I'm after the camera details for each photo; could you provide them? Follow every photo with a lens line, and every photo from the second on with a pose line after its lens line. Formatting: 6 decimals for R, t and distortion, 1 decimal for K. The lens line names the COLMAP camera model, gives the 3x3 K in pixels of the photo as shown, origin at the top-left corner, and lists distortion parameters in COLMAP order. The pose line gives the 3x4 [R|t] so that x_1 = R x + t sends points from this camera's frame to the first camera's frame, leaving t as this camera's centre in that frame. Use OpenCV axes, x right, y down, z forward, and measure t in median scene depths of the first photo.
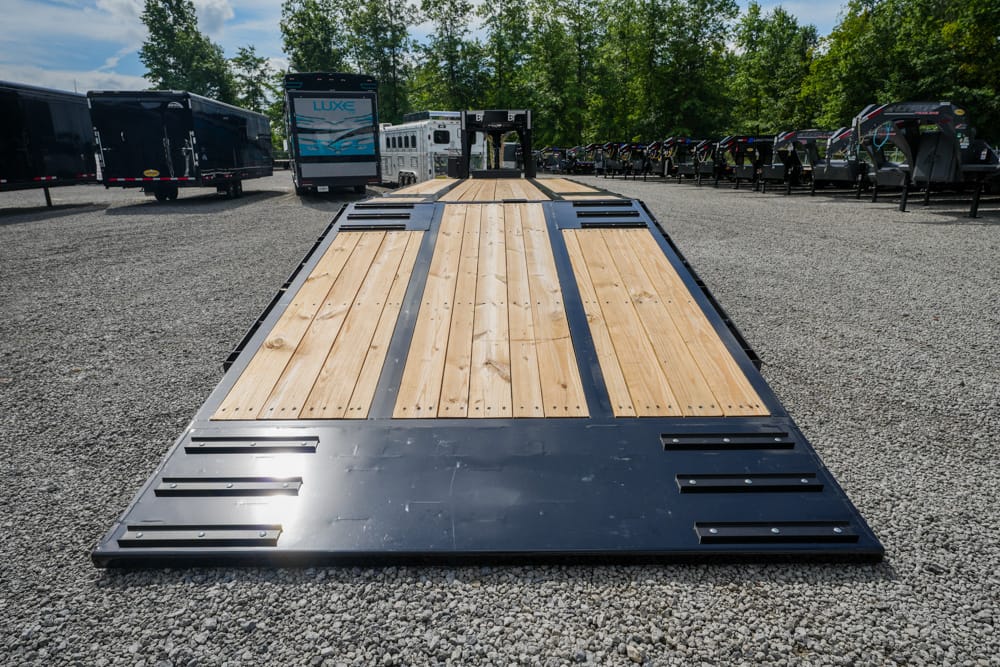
lens RADIAL K [[607.7, 0, 496.9], [0, 607.7, 330.9], [0, 0, 1]] dist [0.011566, 0.001020]
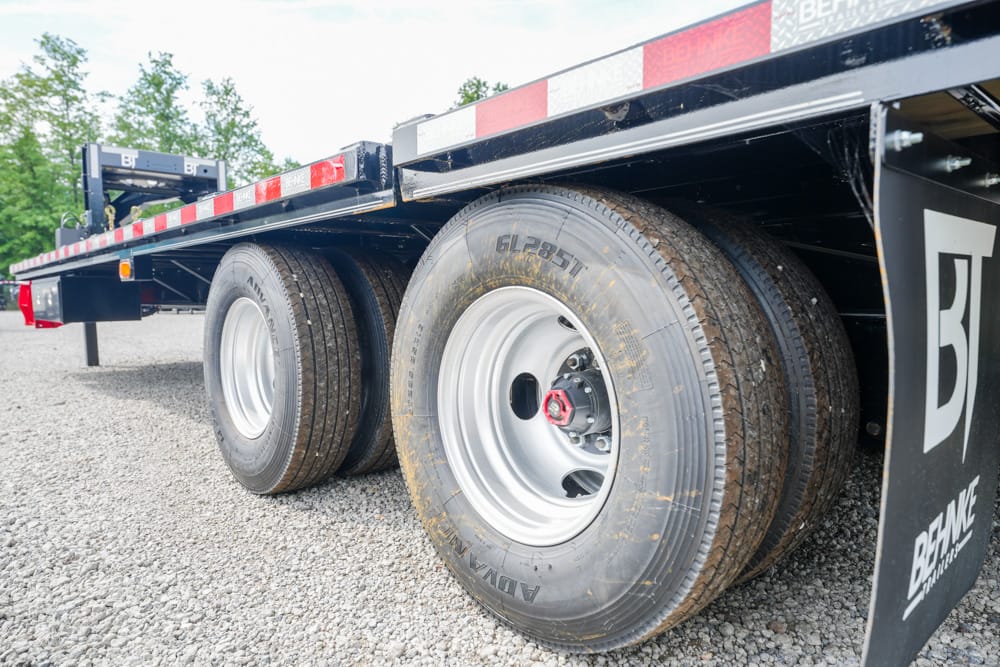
lens RADIAL K [[646.0, 0, 494.0], [0, 646.0, 334.8], [0, 0, 1]] dist [0.020286, 0.000595]
pose [[0.743895, -0.036505, 0.667299, -0.037504], [0.185140, 0.970683, -0.153289, -0.009593], [-0.642140, 0.237575, 0.728844, 0.081741]]
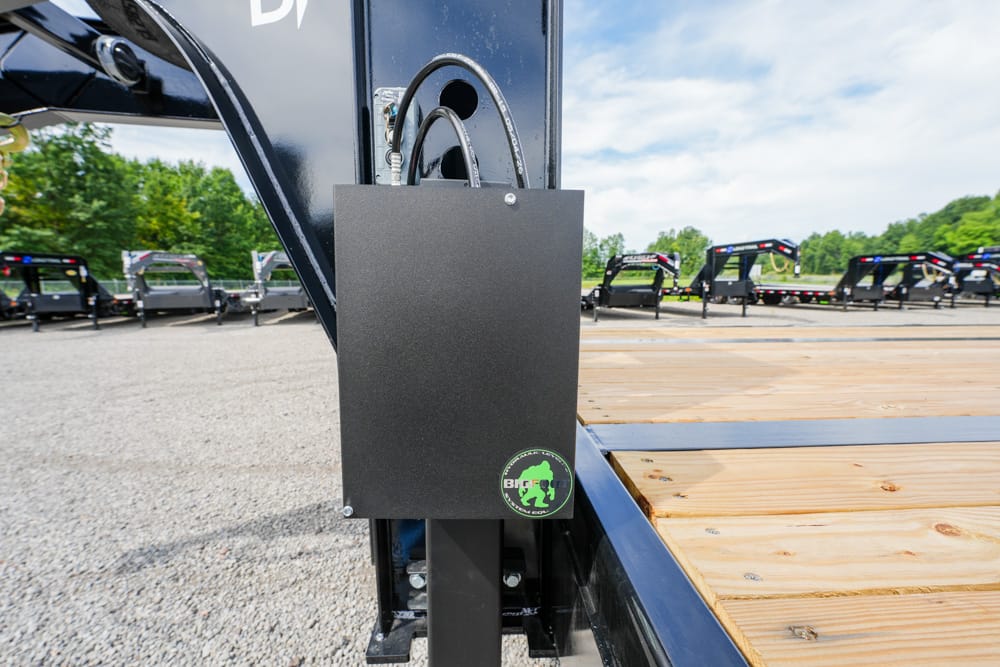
lens RADIAL K [[410.3, 0, 494.4], [0, 410.3, 335.3], [0, 0, 1]] dist [-0.021097, 0.000307]
pose [[-0.040377, -0.121854, 0.991726, -0.024323], [0.275713, 0.952642, 0.128277, -0.058868], [-0.960391, 0.278612, -0.004869, 0.212570]]
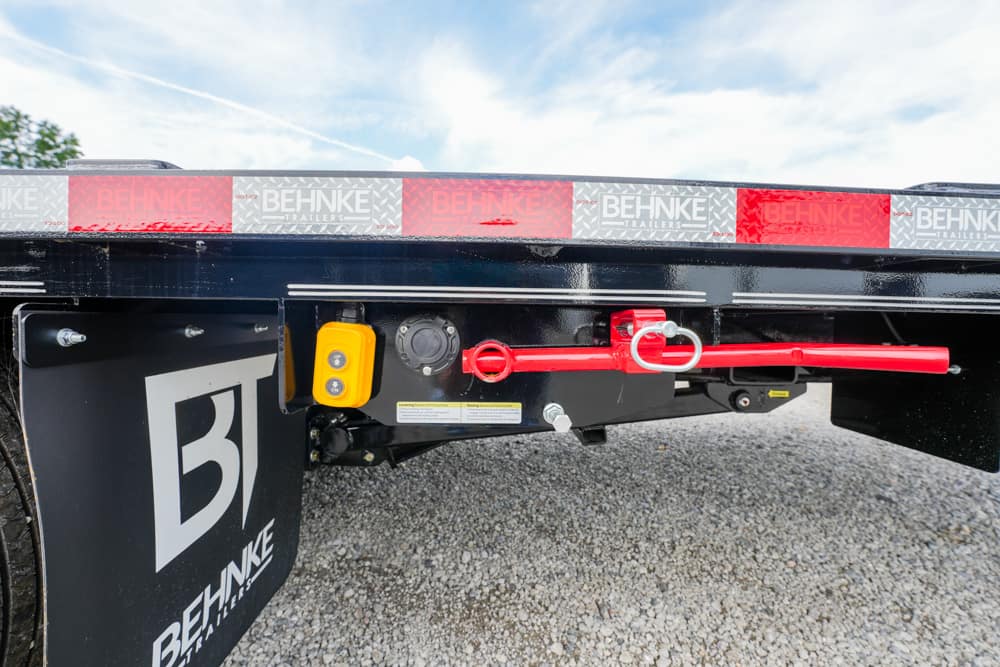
lens RADIAL K [[607.7, 0, 496.9], [0, 607.7, 330.9], [0, 0, 1]] dist [0.011566, 0.001020]
pose [[-0.031299, -0.009432, 0.999466, -0.463052], [0.259886, 0.965485, 0.017250, -0.030510], [-0.965132, 0.260287, -0.027767, 0.118399]]
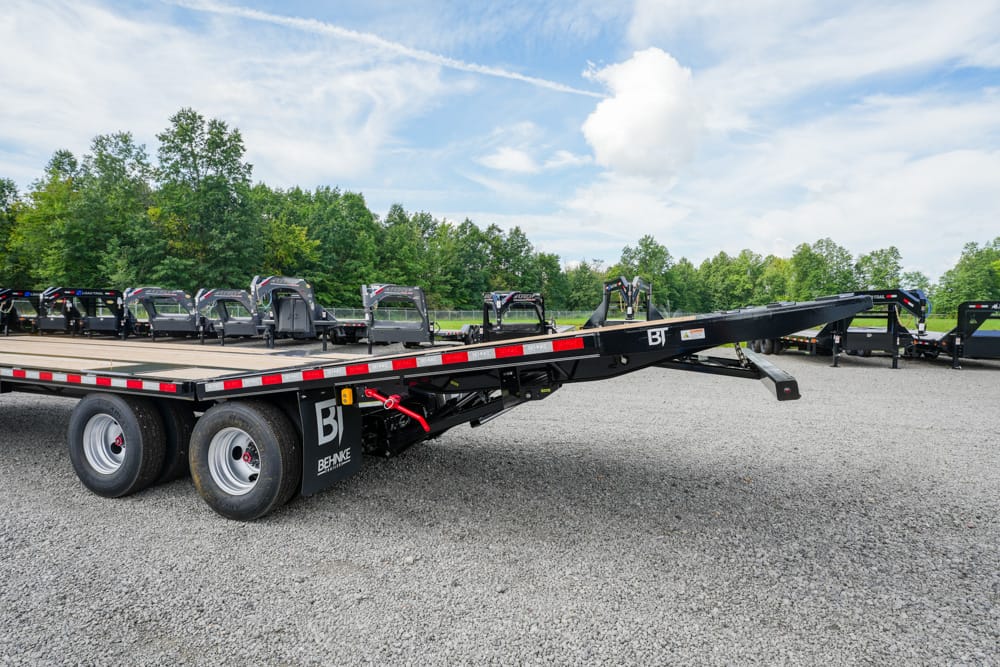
lens RADIAL K [[544.9, 0, 503.0], [0, 544.9, 334.9], [0, 0, 1]] dist [0.017169, -0.014313]
pose [[0.334278, -0.024687, 0.942151, -0.085918], [0.235802, 0.970054, -0.058245, -0.011725], [-0.912500, 0.241631, 0.330089, 0.033796]]
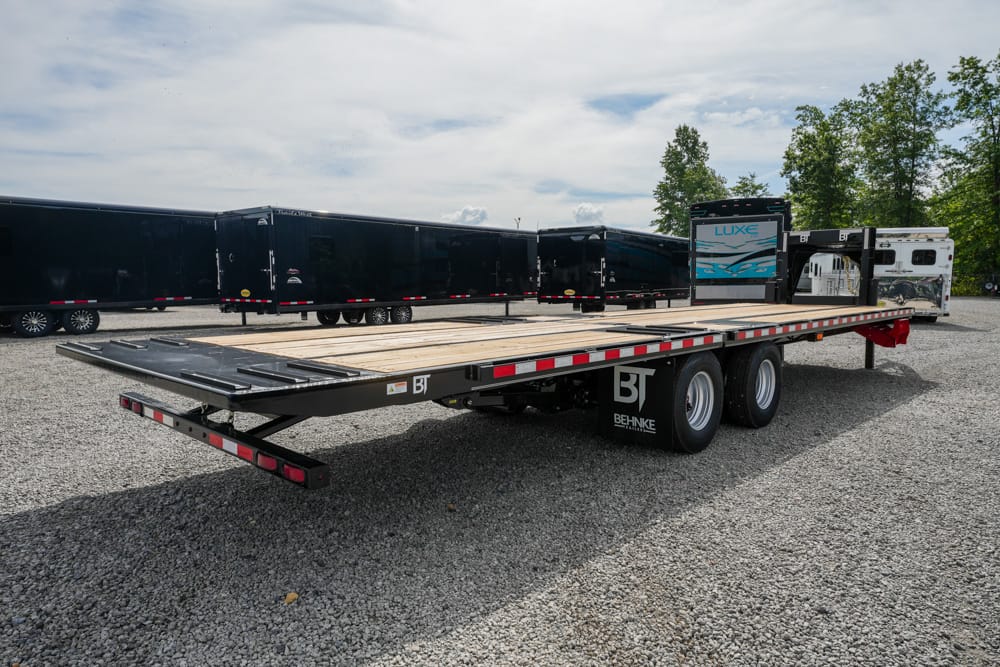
lens RADIAL K [[634.0, 0, 497.0], [0, 634.0, 338.9], [0, 0, 1]] dist [0.024164, -0.002638]
pose [[0.719665, 0.071569, -0.690623, 0.063071], [-0.196206, 0.975095, -0.103408, -0.004122], [0.666022, 0.209923, 0.715784, 0.011372]]
